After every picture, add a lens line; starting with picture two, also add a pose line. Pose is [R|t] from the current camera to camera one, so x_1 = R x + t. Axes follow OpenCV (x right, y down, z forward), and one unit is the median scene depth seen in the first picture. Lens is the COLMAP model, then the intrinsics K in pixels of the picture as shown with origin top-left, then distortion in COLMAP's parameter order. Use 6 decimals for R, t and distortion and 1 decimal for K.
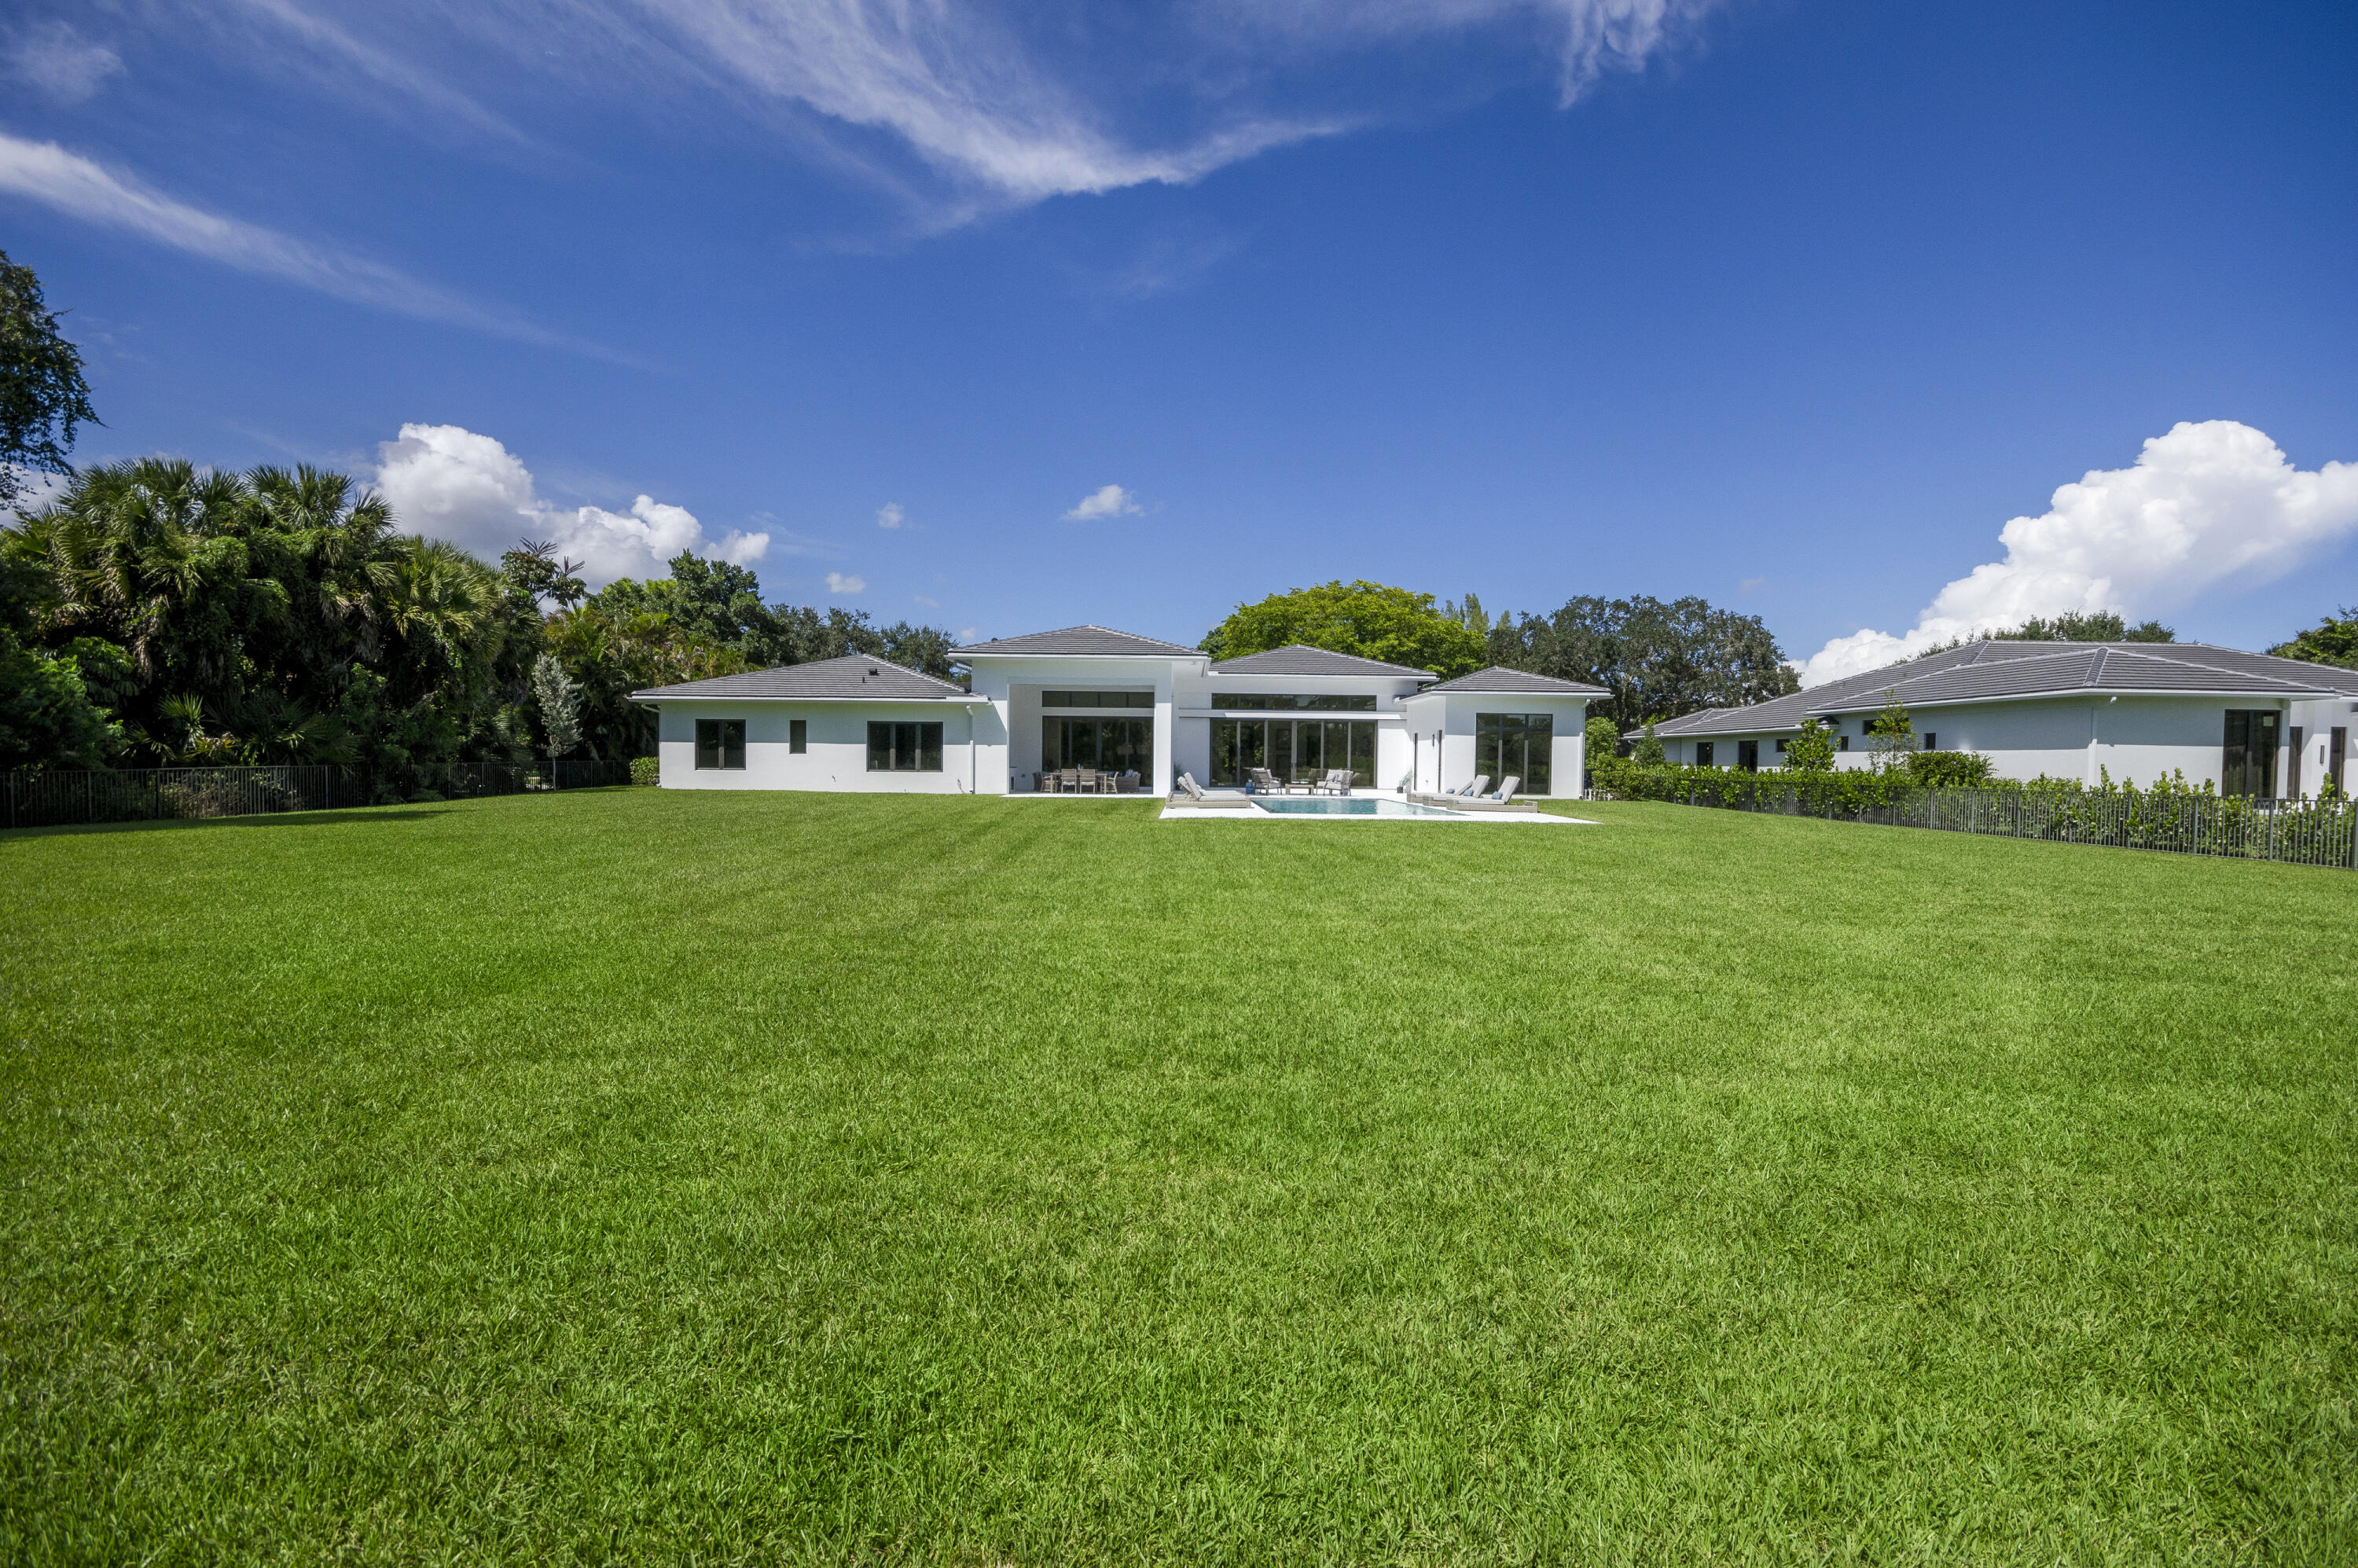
lens RADIAL K [[1026.6, 0, 1190.3], [0, 1026.6, 781.6], [0, 0, 1]] dist [0.001510, -0.006226]
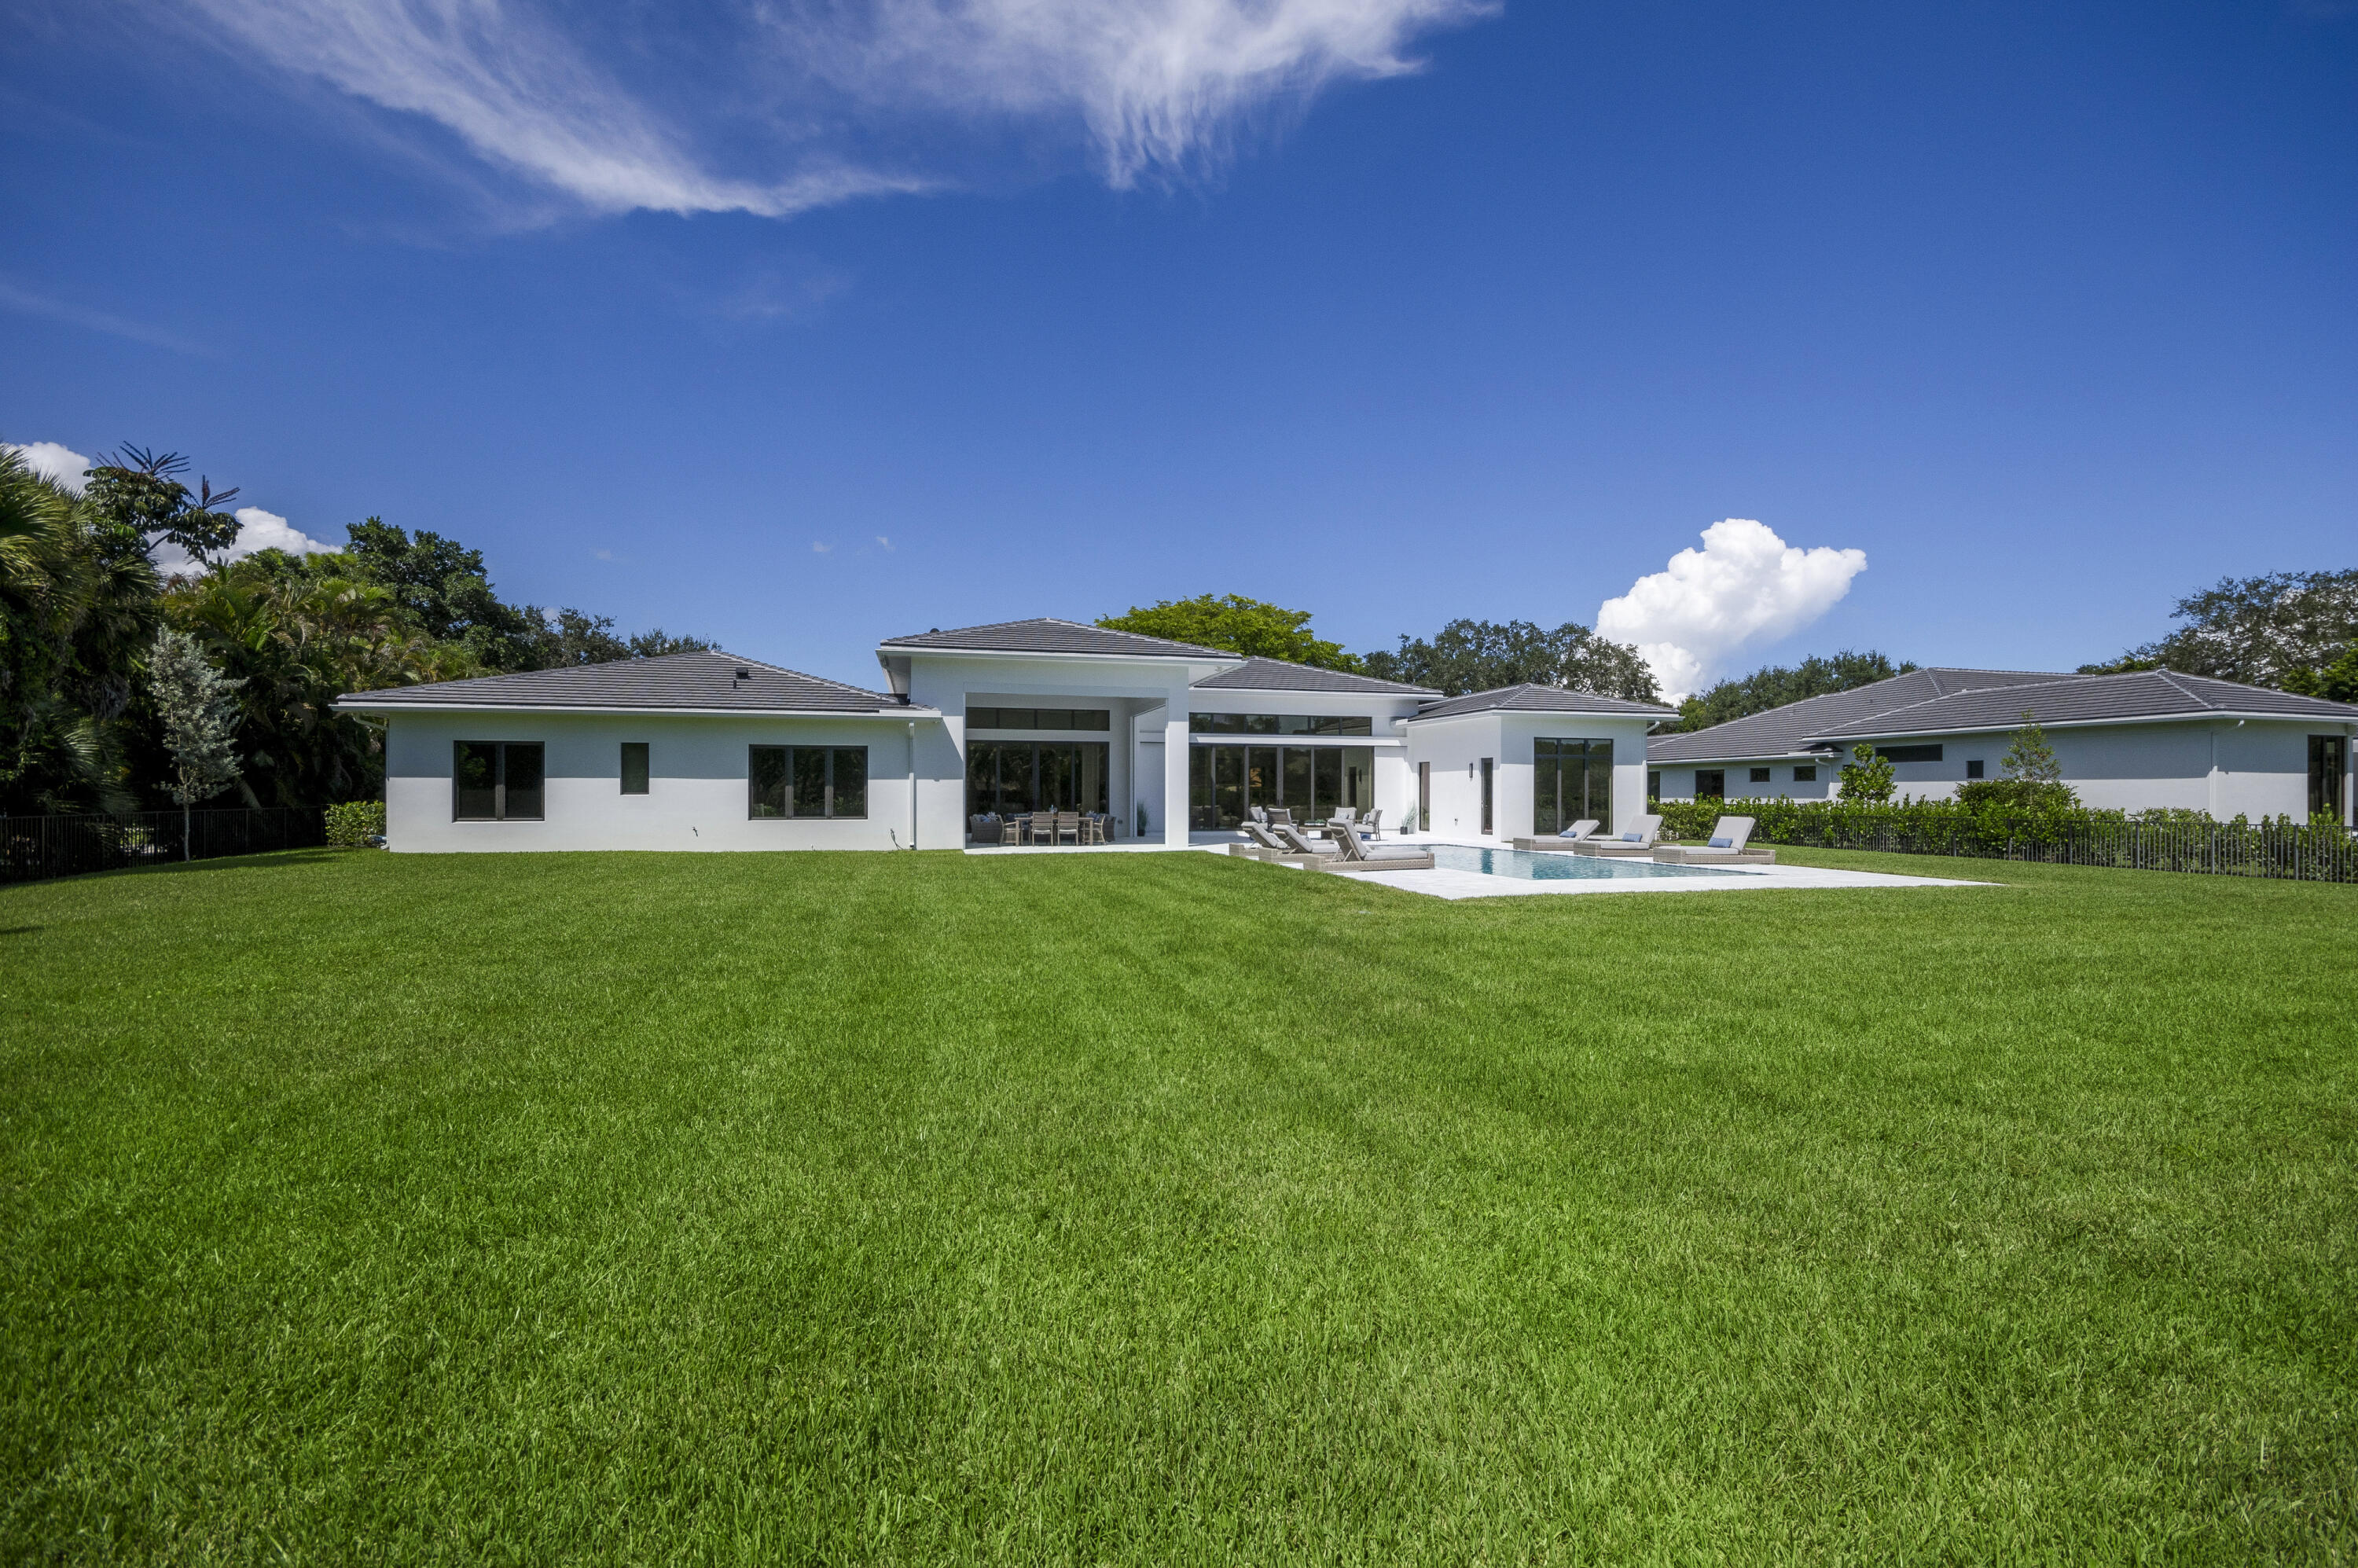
lens RADIAL K [[1026.6, 0, 1185.0], [0, 1026.6, 782.4], [0, 0, 1]] dist [0.001510, -0.006226]
pose [[0.968361, -0.006440, 0.249469, -0.199577], [0.014196, 0.999470, -0.029304, -0.010277], [-0.249148, 0.031918, 0.967939, 0.273719]]
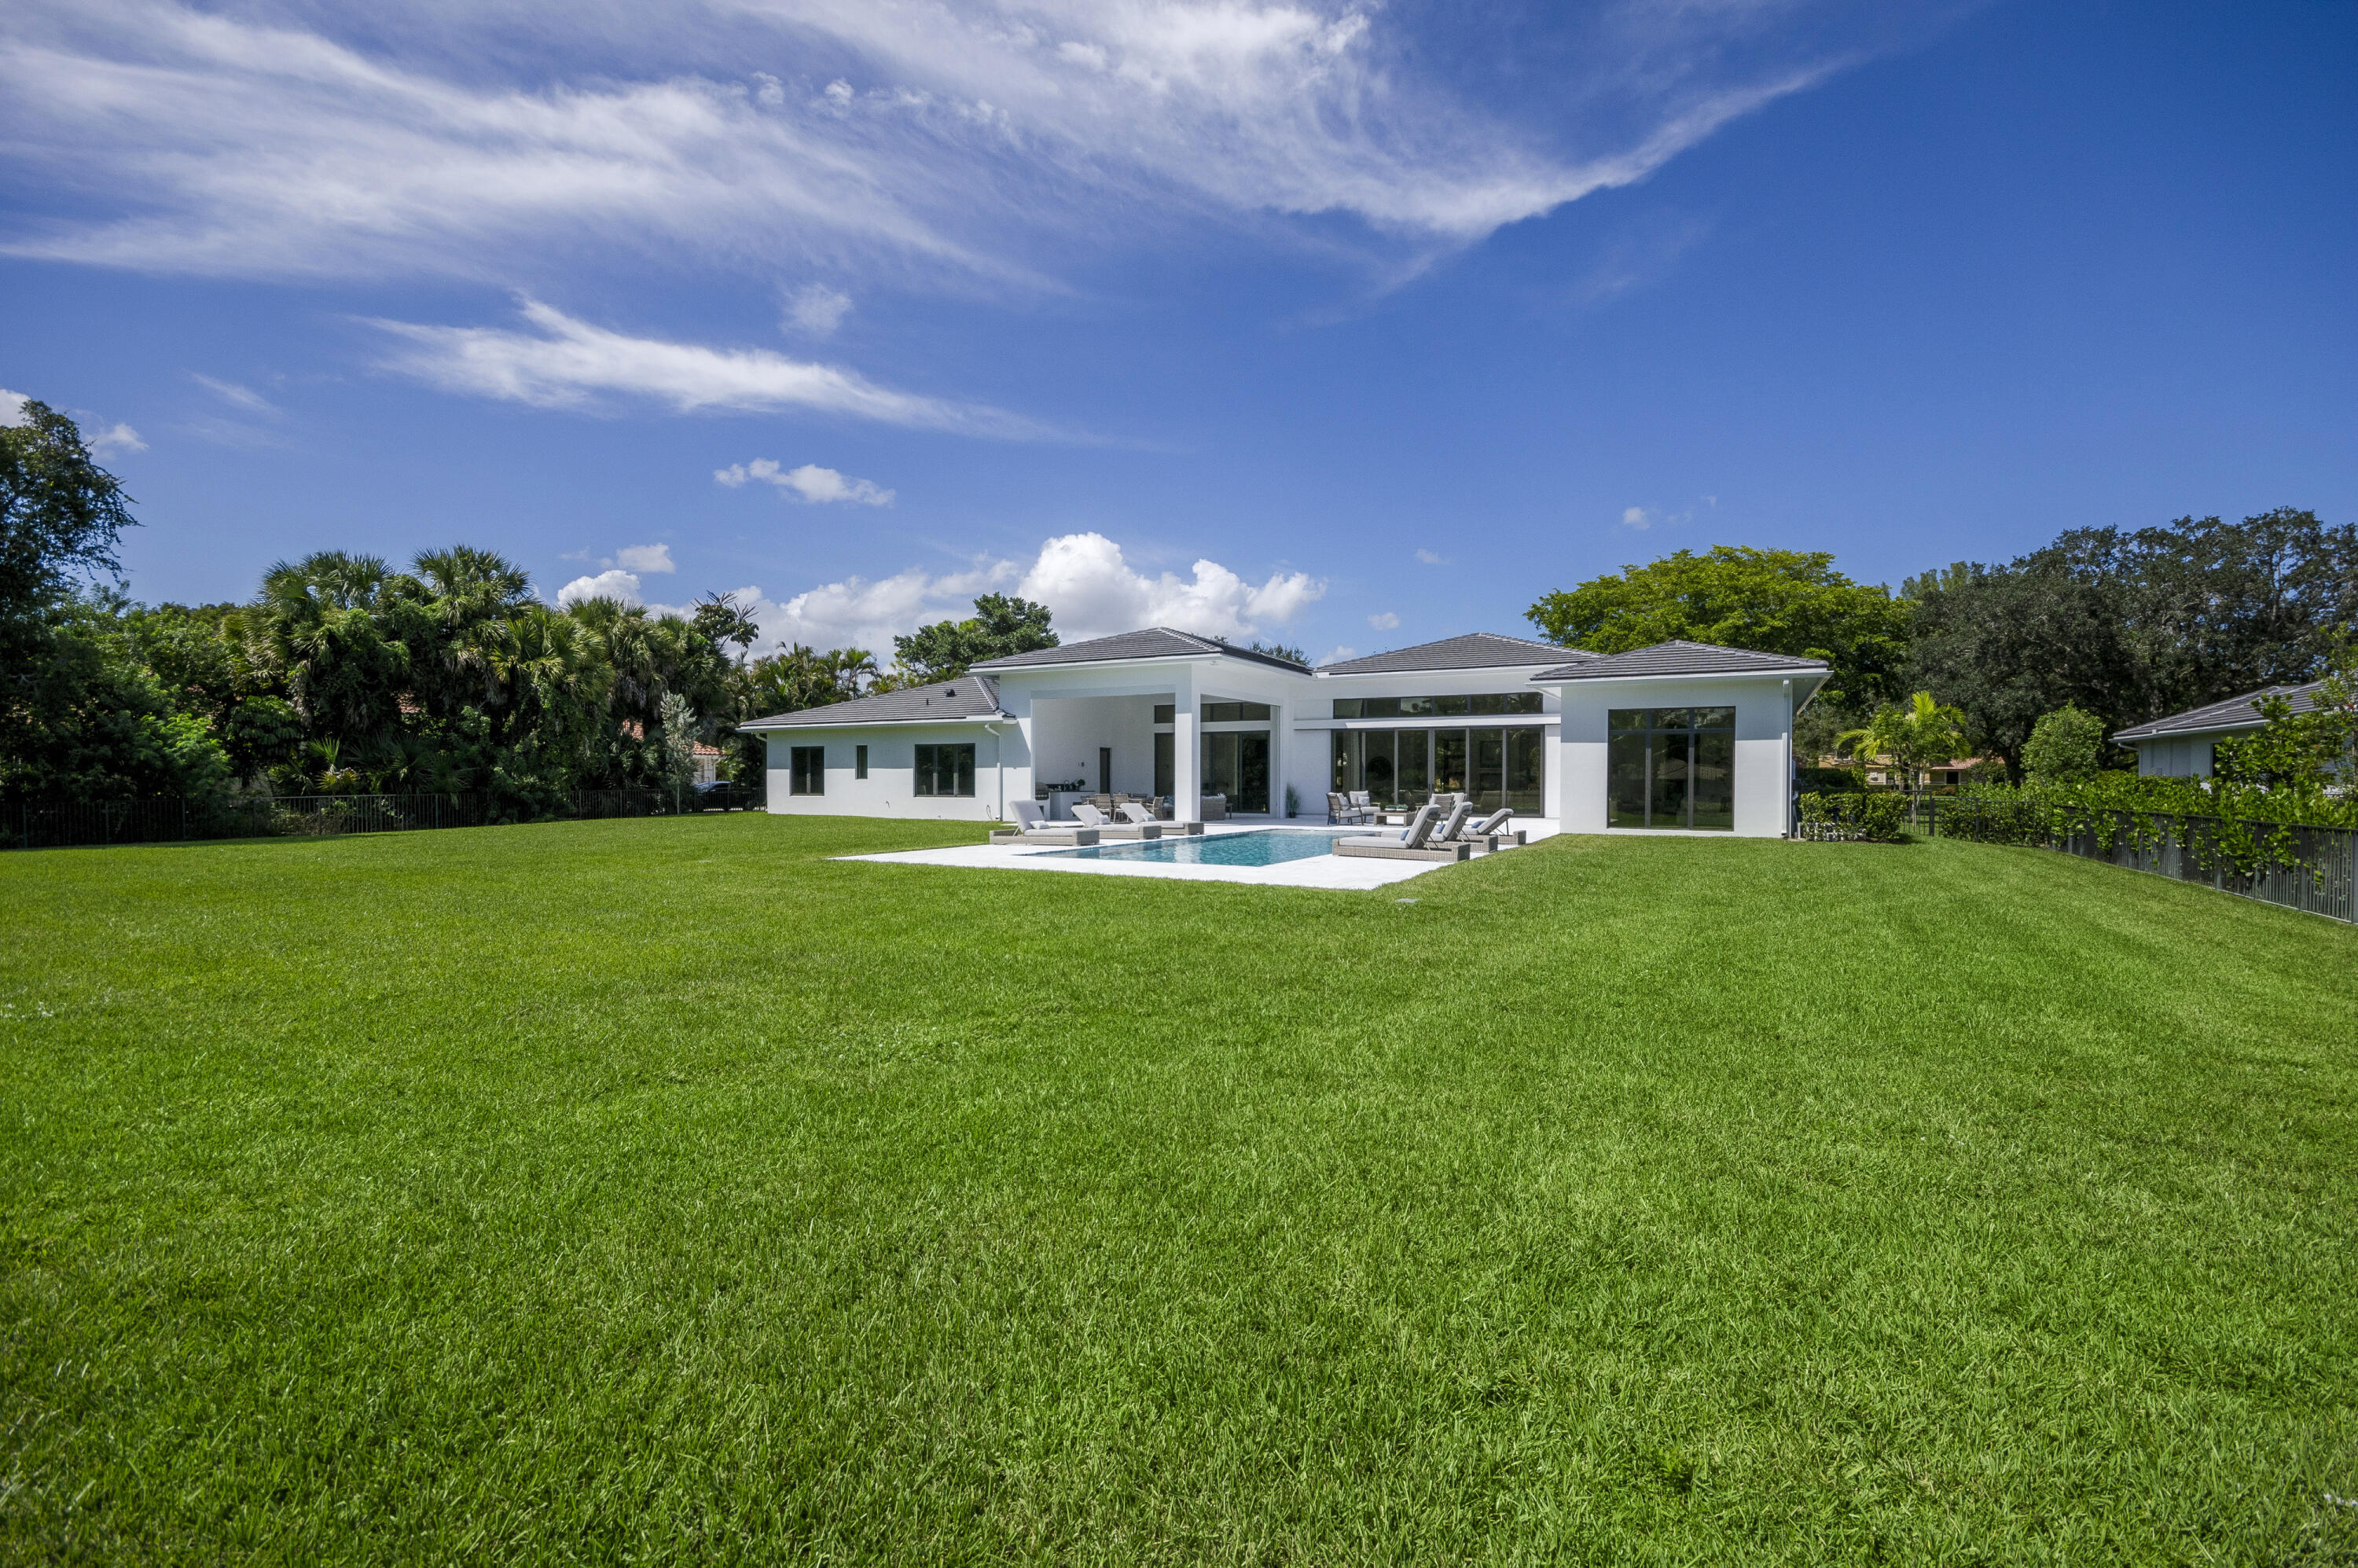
lens RADIAL K [[1026.6, 0, 1191.8], [0, 1026.6, 785.7], [0, 0, 1]] dist [0.001510, -0.006226]
pose [[0.877451, -0.006584, -0.479621, 0.363908], [-0.001862, 0.999851, -0.017133, -0.004166], [0.479662, 0.015926, 0.877309, 0.269407]]
